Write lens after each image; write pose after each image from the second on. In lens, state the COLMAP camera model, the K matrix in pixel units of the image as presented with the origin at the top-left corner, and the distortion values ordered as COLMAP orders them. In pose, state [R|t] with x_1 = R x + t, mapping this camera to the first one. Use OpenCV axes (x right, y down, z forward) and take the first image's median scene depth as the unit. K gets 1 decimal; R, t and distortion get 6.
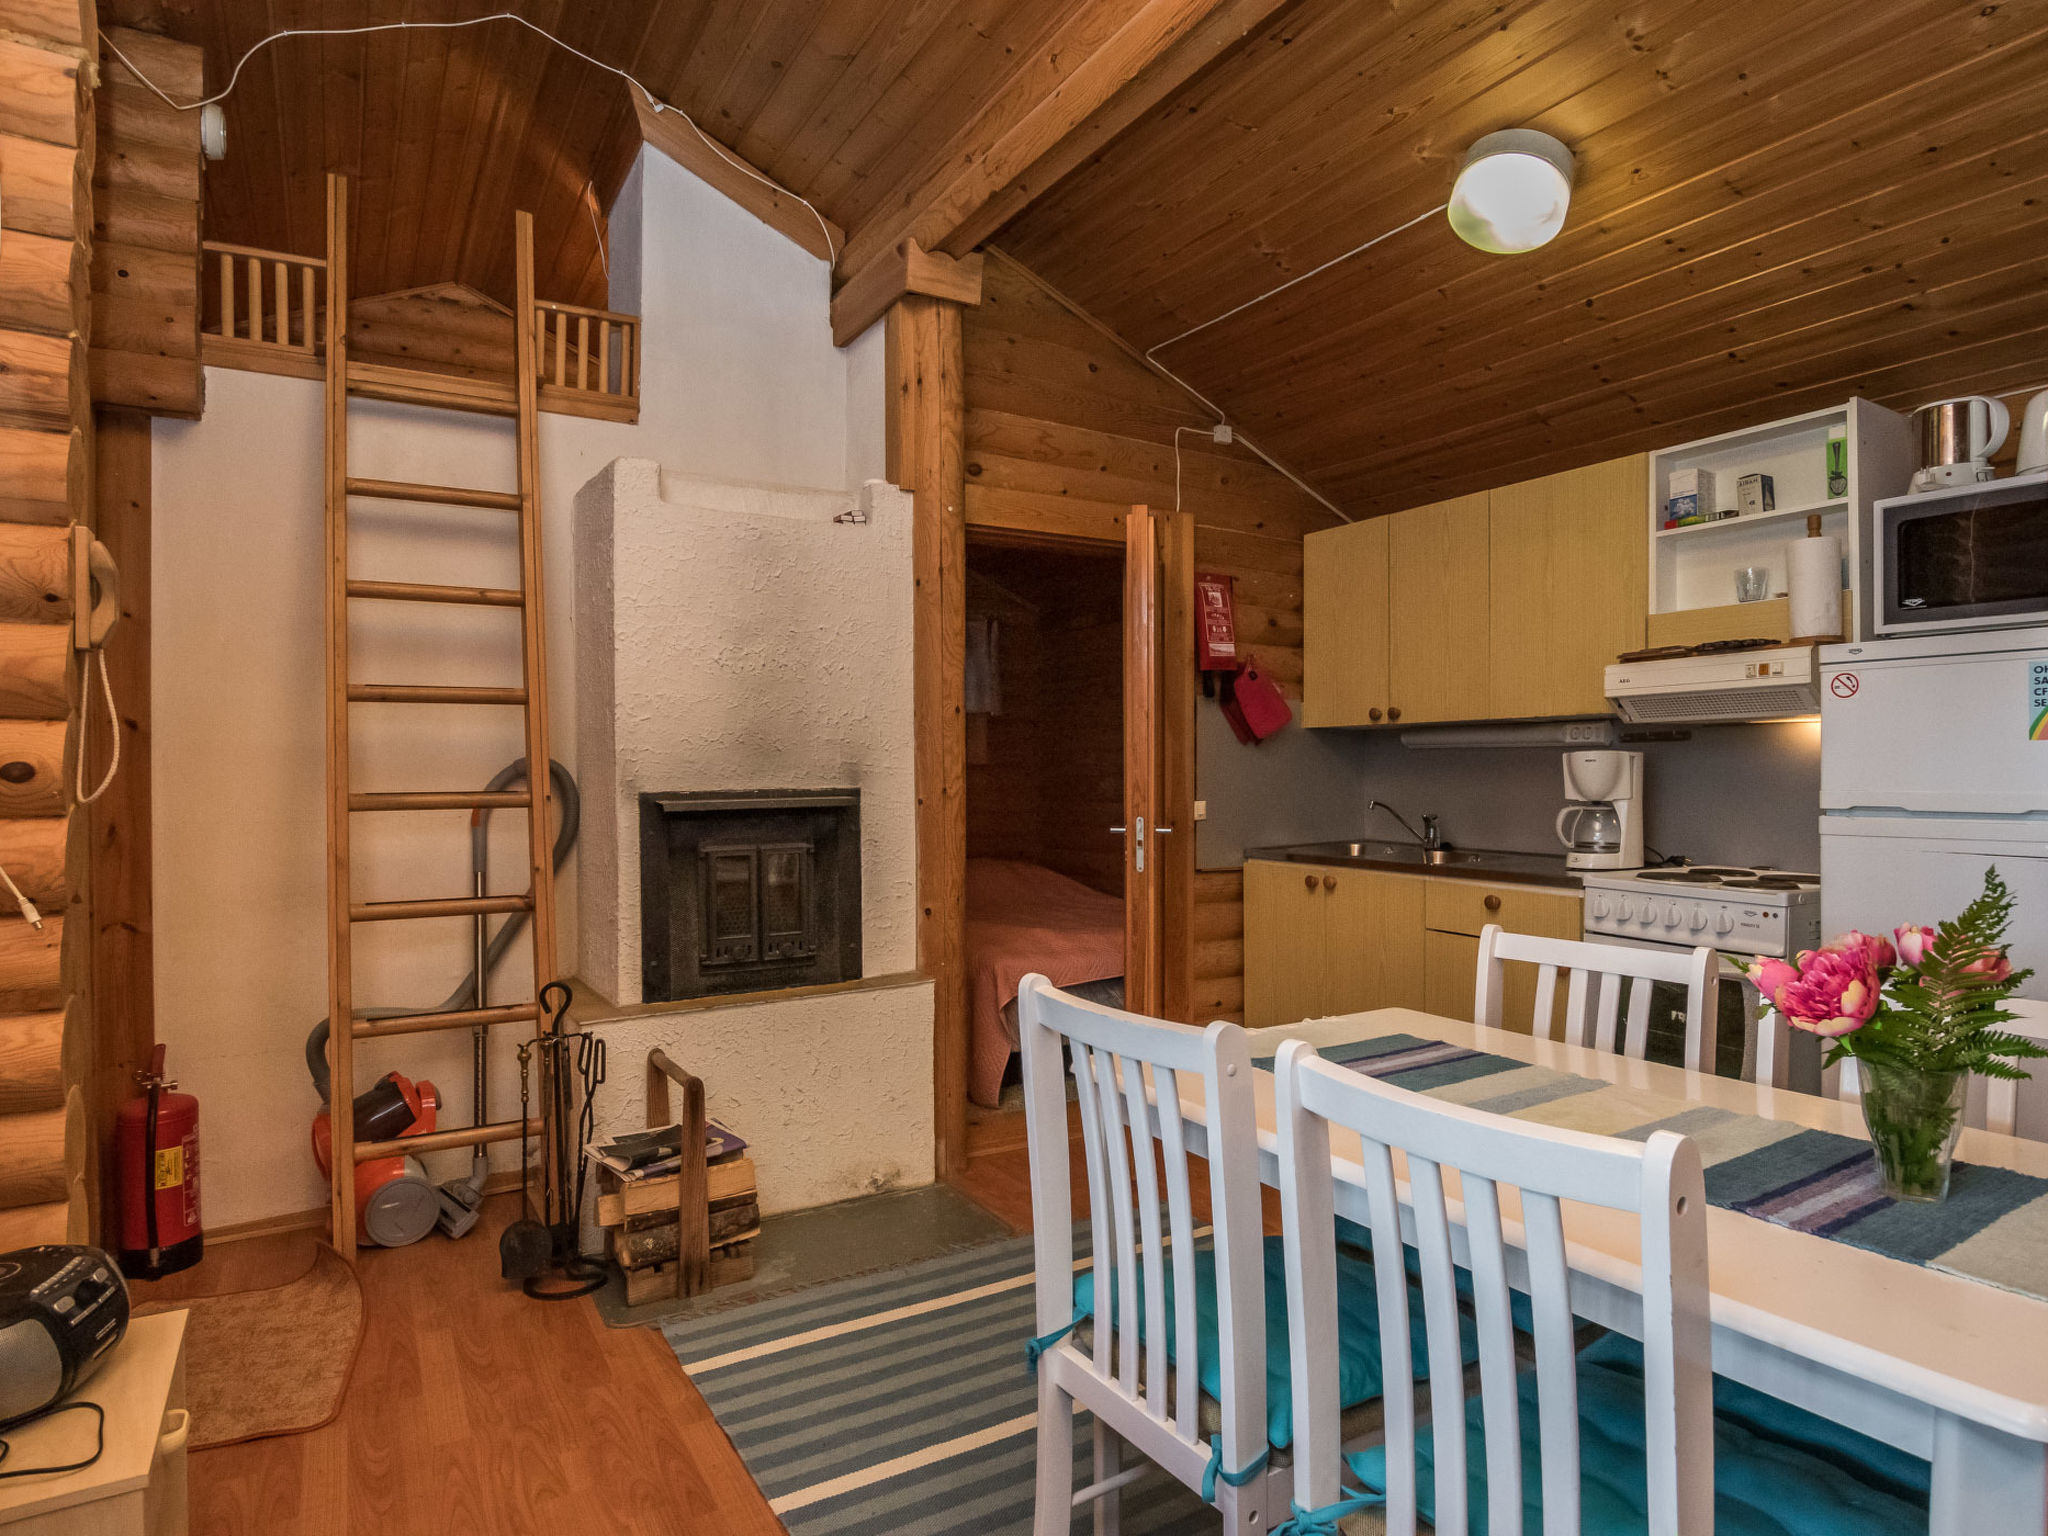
lens RADIAL K [[1172.2, 0, 1061.7], [0, 1172.2, 769.9], [0, 0, 1]] dist [-0.006517, -0.000593]
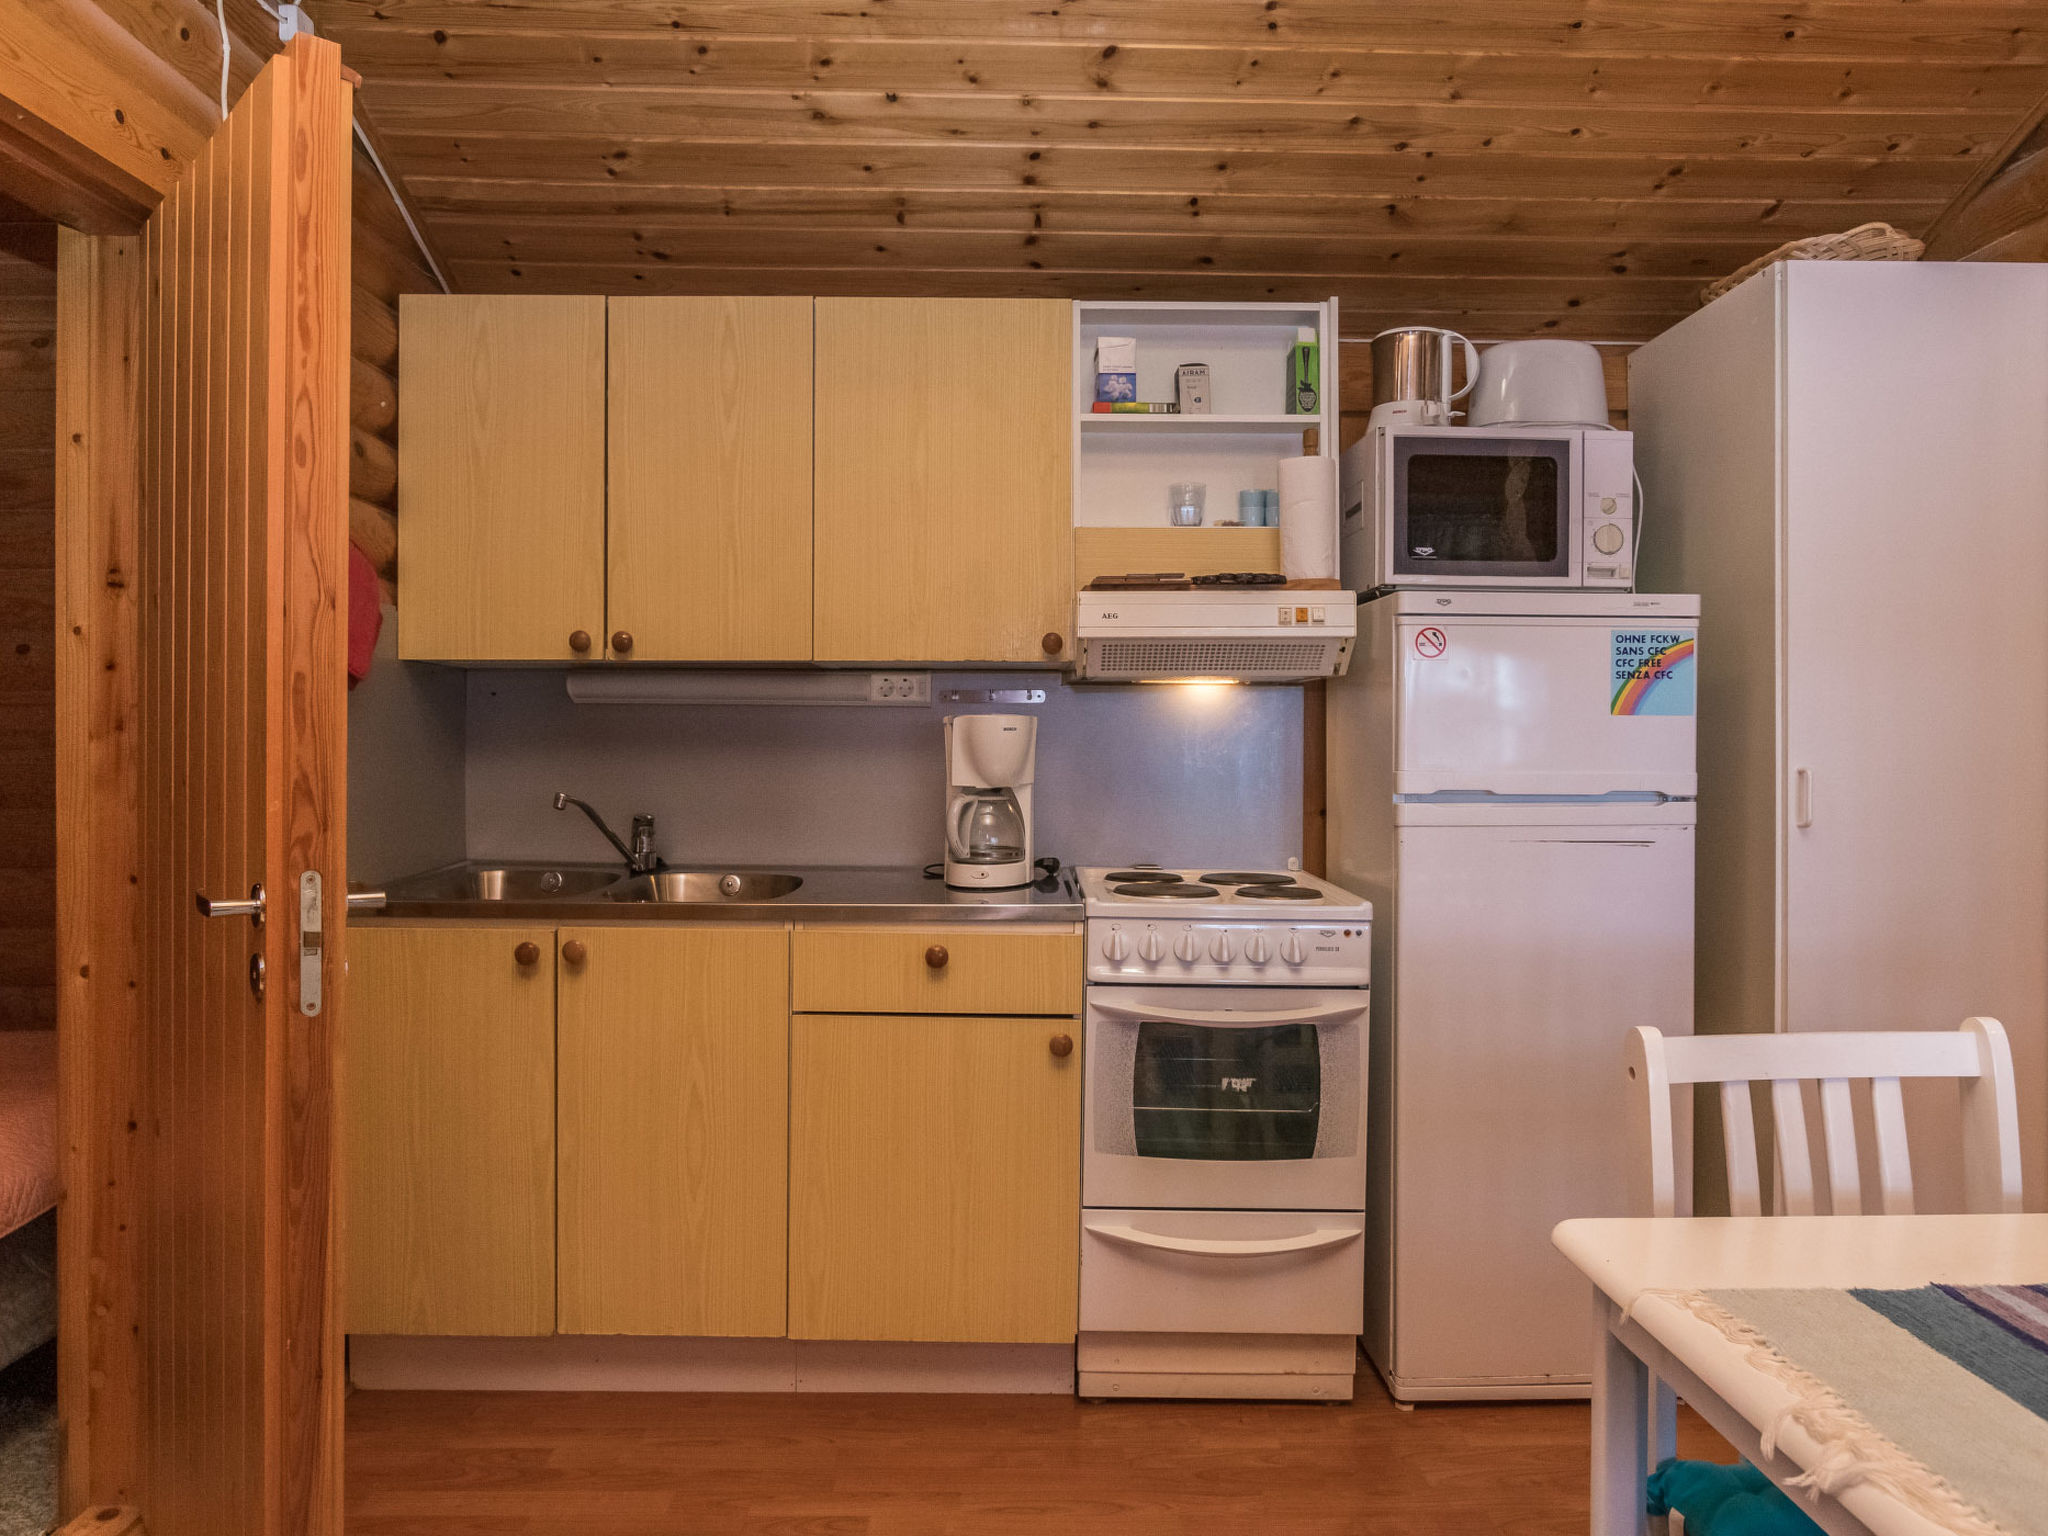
lens RADIAL K [[1350.7, 0, 1031.8], [0, 1350.7, 746.7], [0, 0, 1]] dist [-0.015025, 0.003589]
pose [[0.515964, -0.006091, 0.856589, -0.236704], [-0.005958, 0.999925, 0.010699, -0.006913], [-0.856590, -0.010624, 0.515889, 0.629957]]
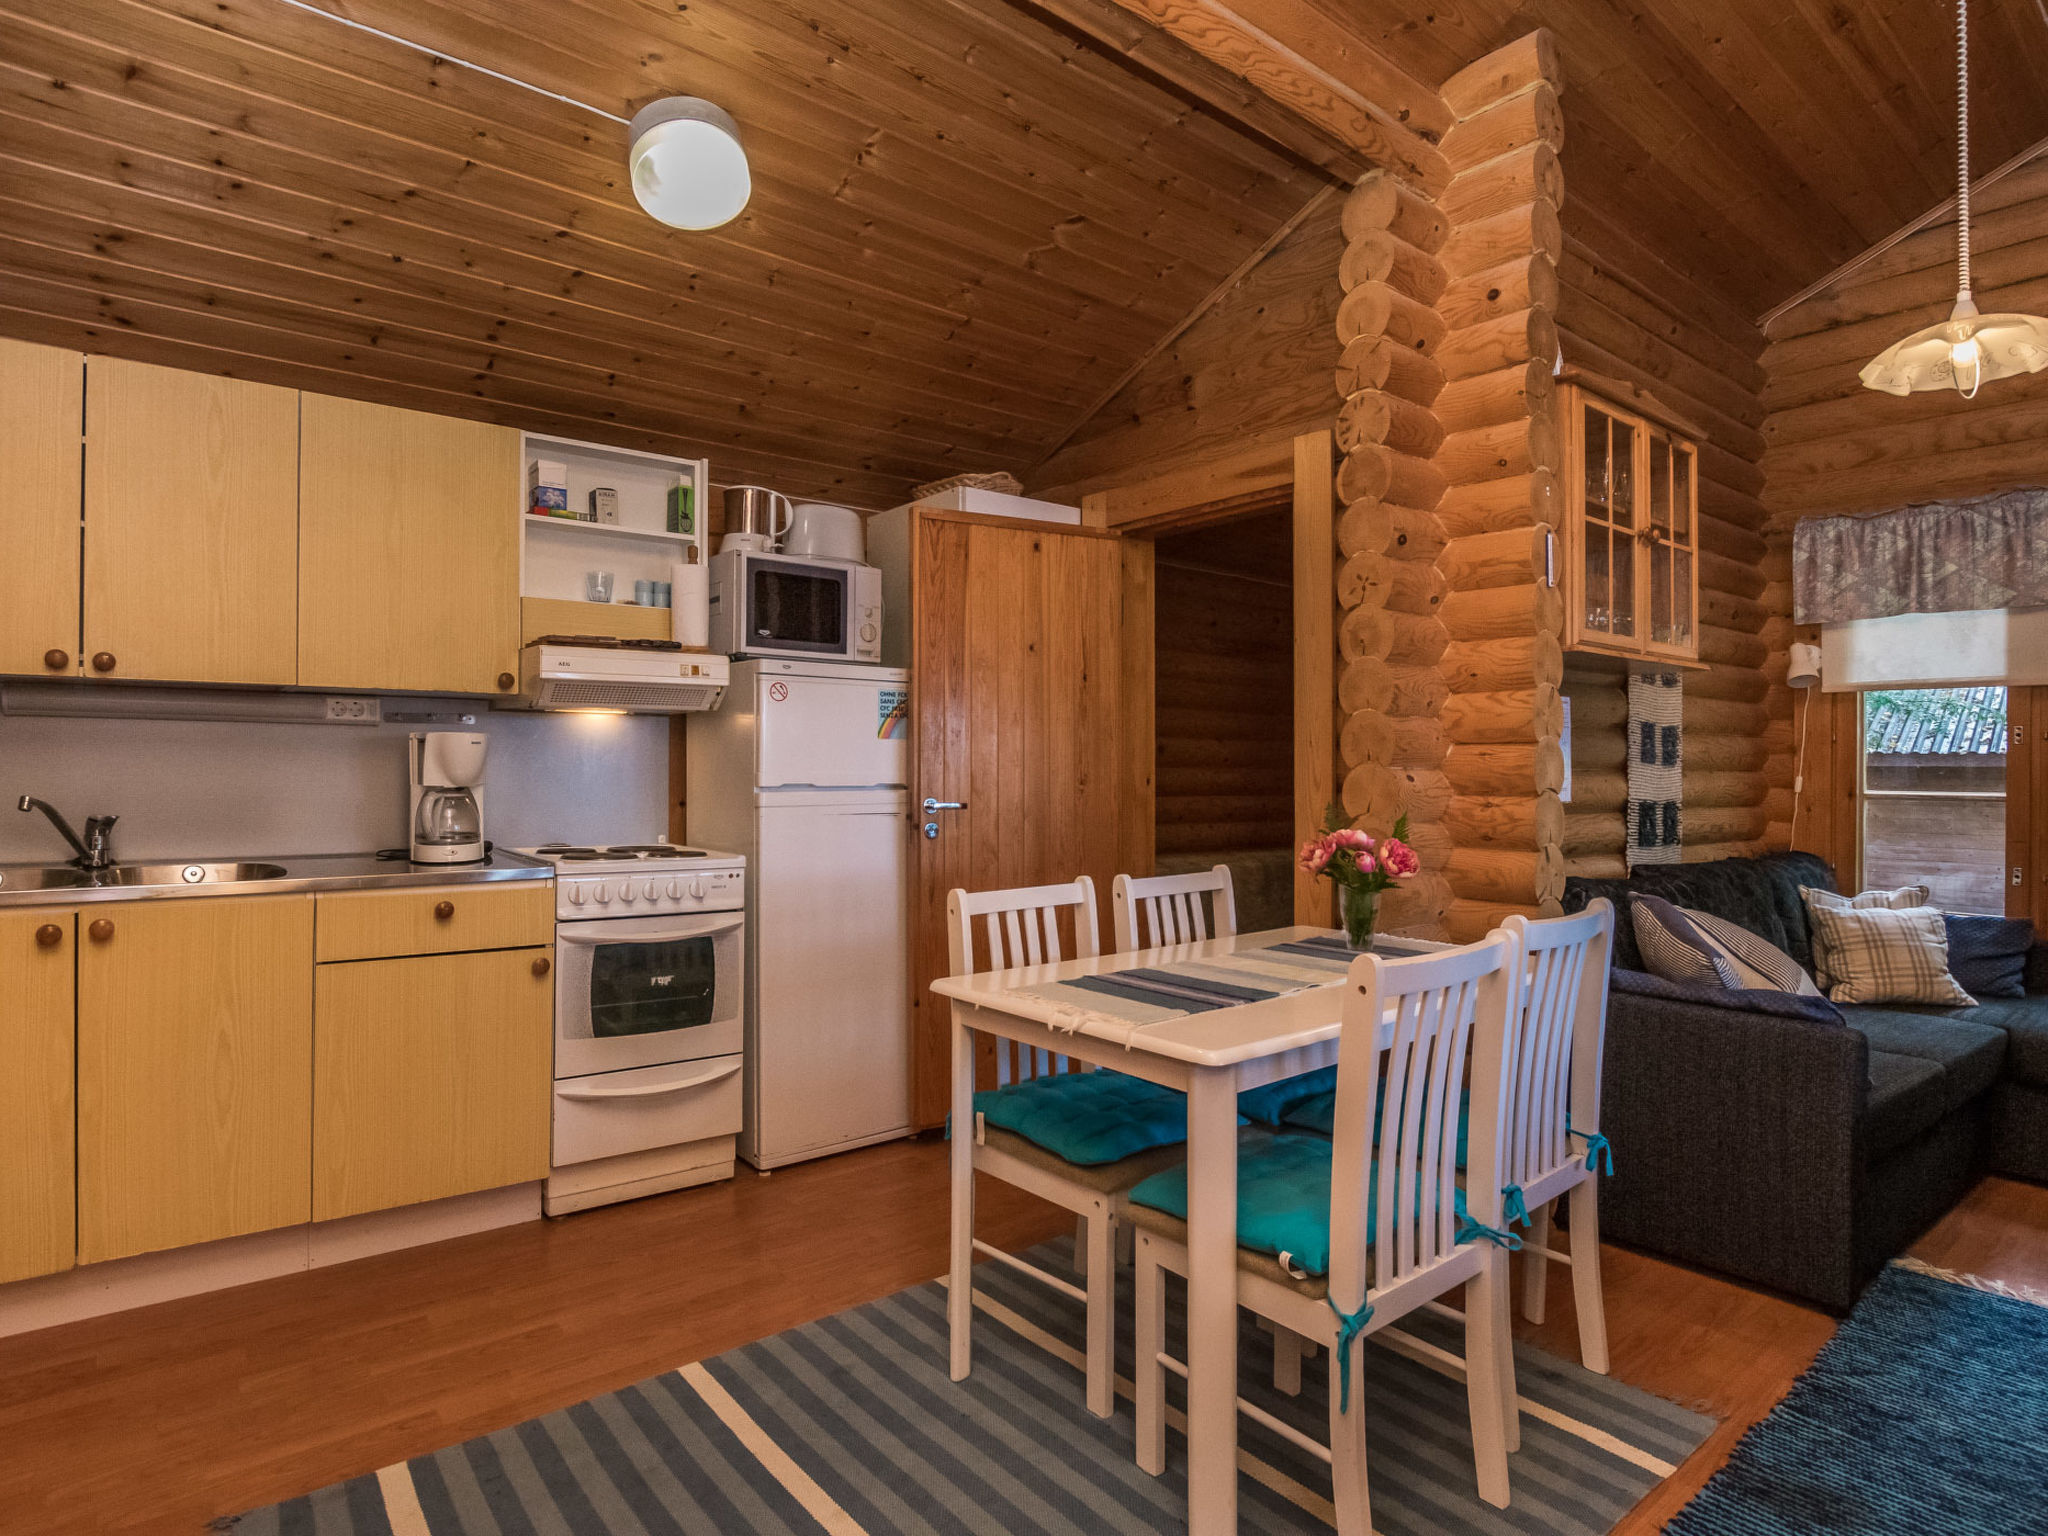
lens RADIAL K [[1133.8, 0, 1024.0], [0, 1133.8, 768.0], [0, 0, 1]] dist [-0.005083, -0.000398]
pose [[-0.109444, -0.002763, 0.993989, -0.521951], [-0.009052, 0.999957, 0.001783, 0.006751], [-0.993952, -0.008803, -0.109464, 0.725633]]
